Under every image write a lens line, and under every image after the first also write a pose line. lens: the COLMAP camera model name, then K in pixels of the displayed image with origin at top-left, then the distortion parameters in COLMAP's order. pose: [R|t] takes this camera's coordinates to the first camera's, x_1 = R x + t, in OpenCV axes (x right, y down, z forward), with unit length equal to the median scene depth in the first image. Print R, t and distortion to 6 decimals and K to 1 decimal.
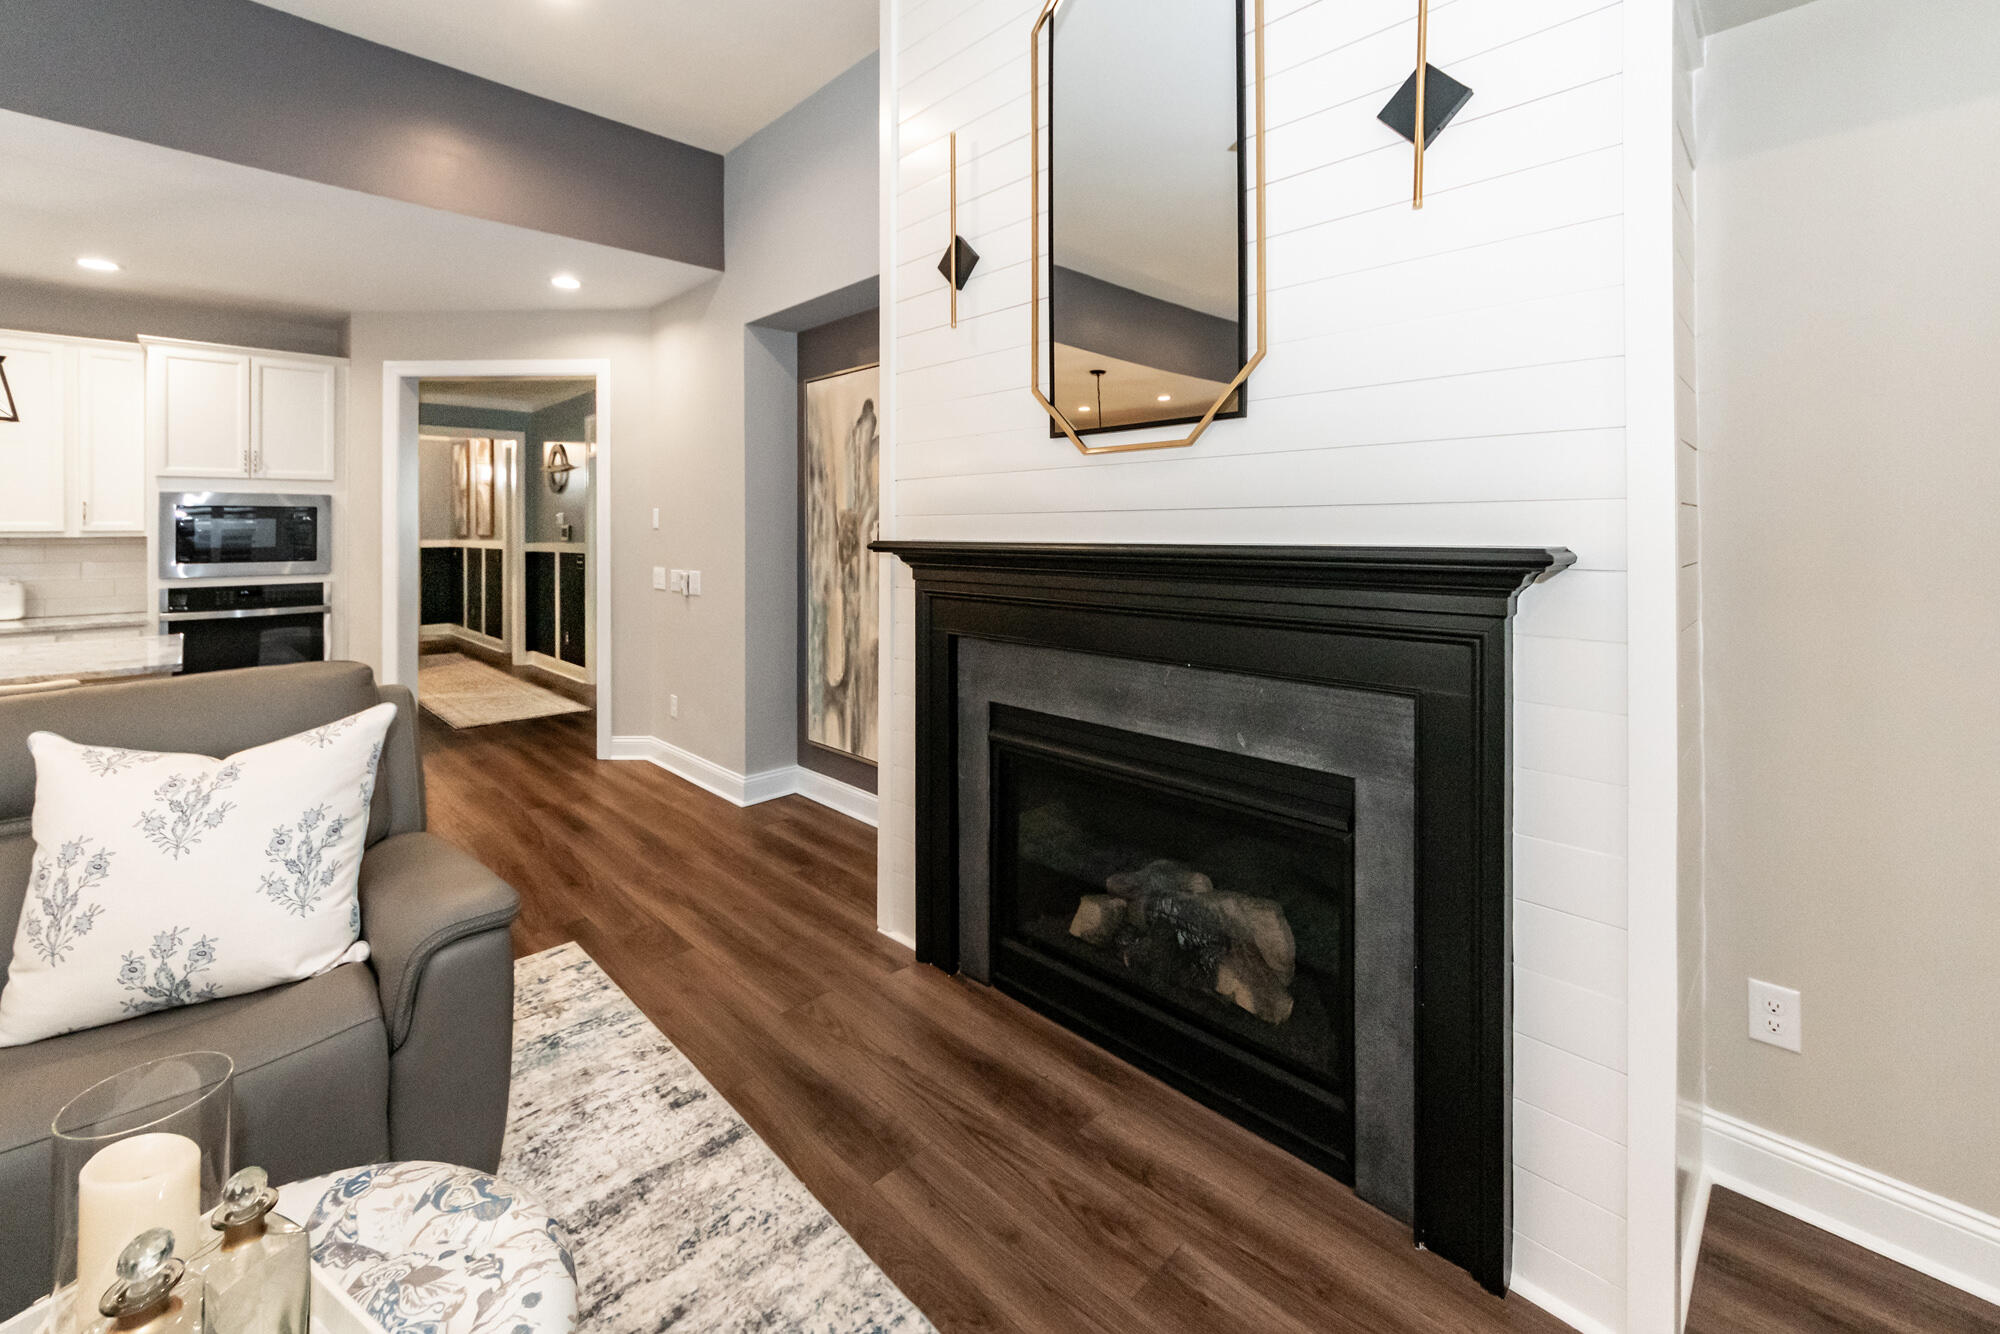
lens RADIAL K [[819.8, 0, 988.5], [0, 819.8, 524.5], [0, 0, 1]] dist [-0.001051, -0.000496]
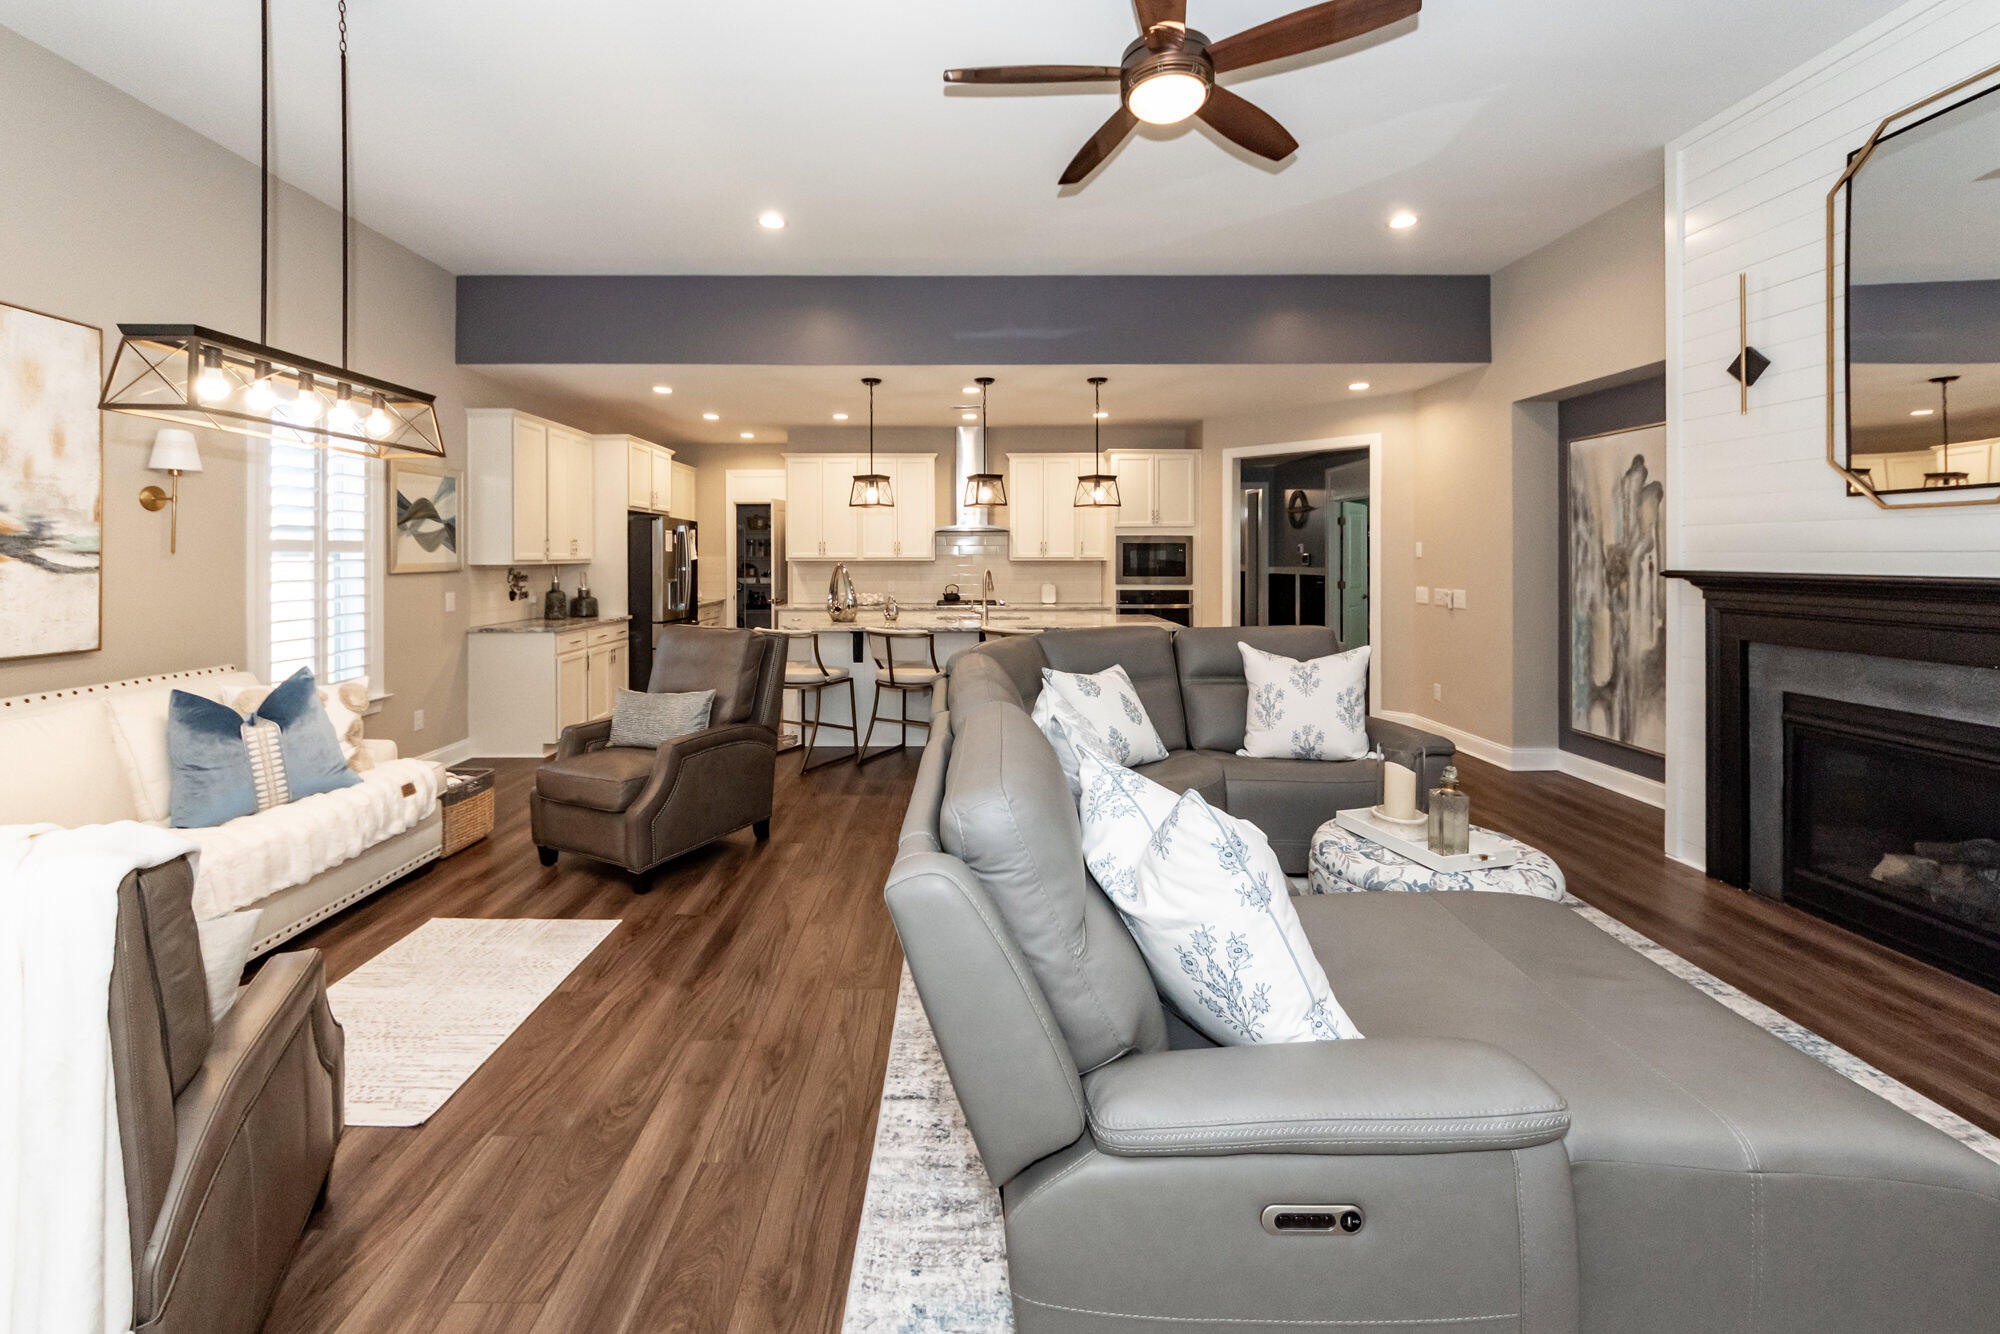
lens RADIAL K [[804.4, 0, 967.9], [0, 804.4, 550.5], [0, 0, 1]] dist [0.000222, -0.000466]
pose [[0.711163, -0.001327, -0.703026, -0.013679], [0.002542, 0.999997, 0.000684, -0.012006], [0.703022, -0.002273, 0.711164, -0.560869]]
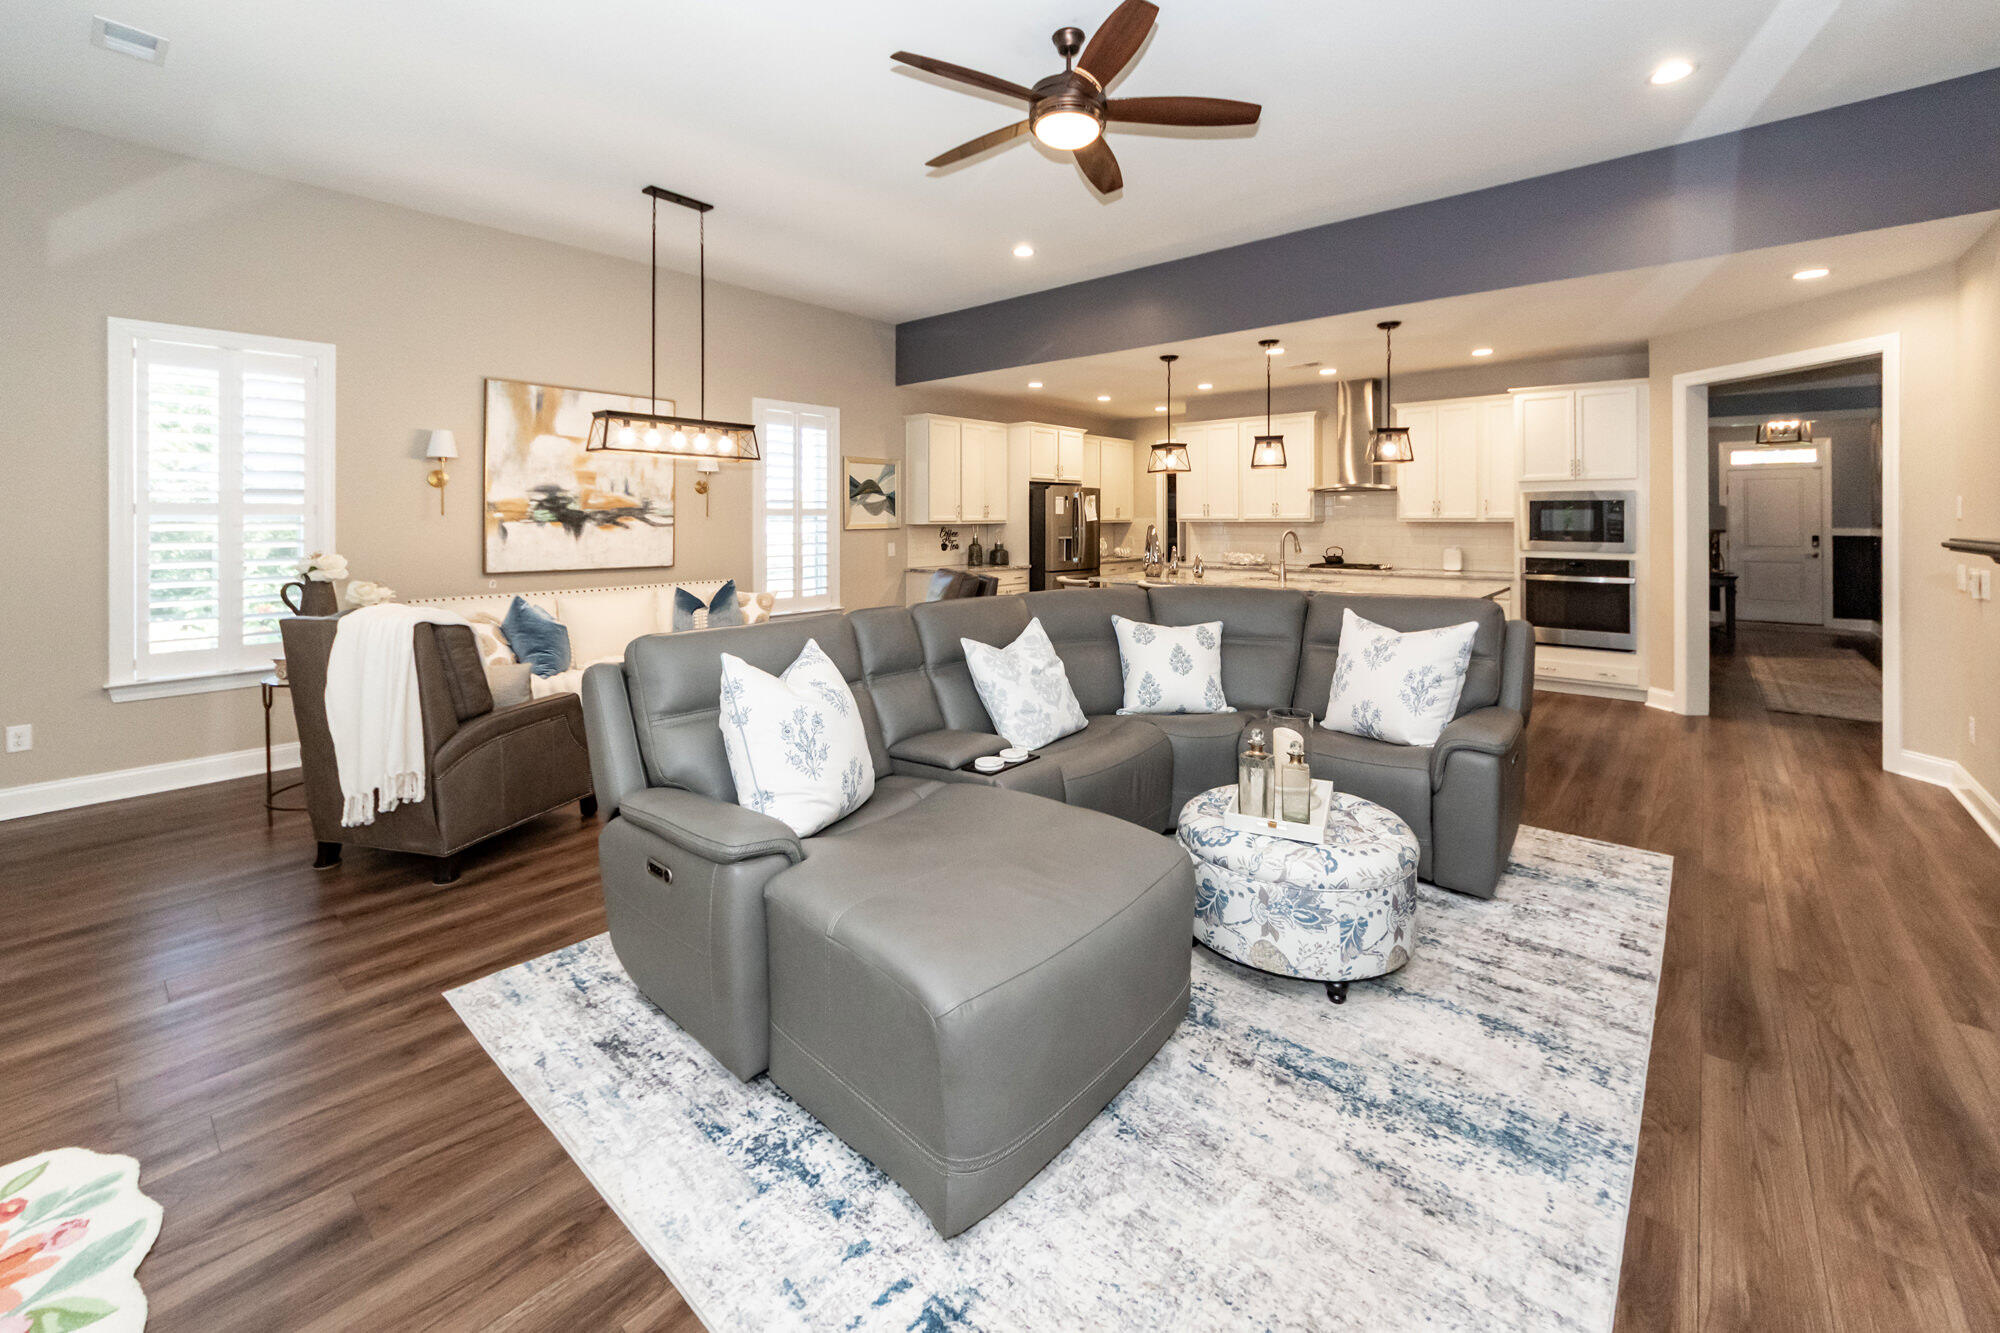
lens RADIAL K [[819.8, 0, 988.5], [0, 819.8, 524.0], [0, 0, 1]] dist [-0.001051, -0.000496]
pose [[0.067424, 0.010802, -0.997666, 0.484783], [0.009016, 0.999894, 0.011435, -0.009999], [0.997684, -0.009766, 0.067320, -0.076389]]
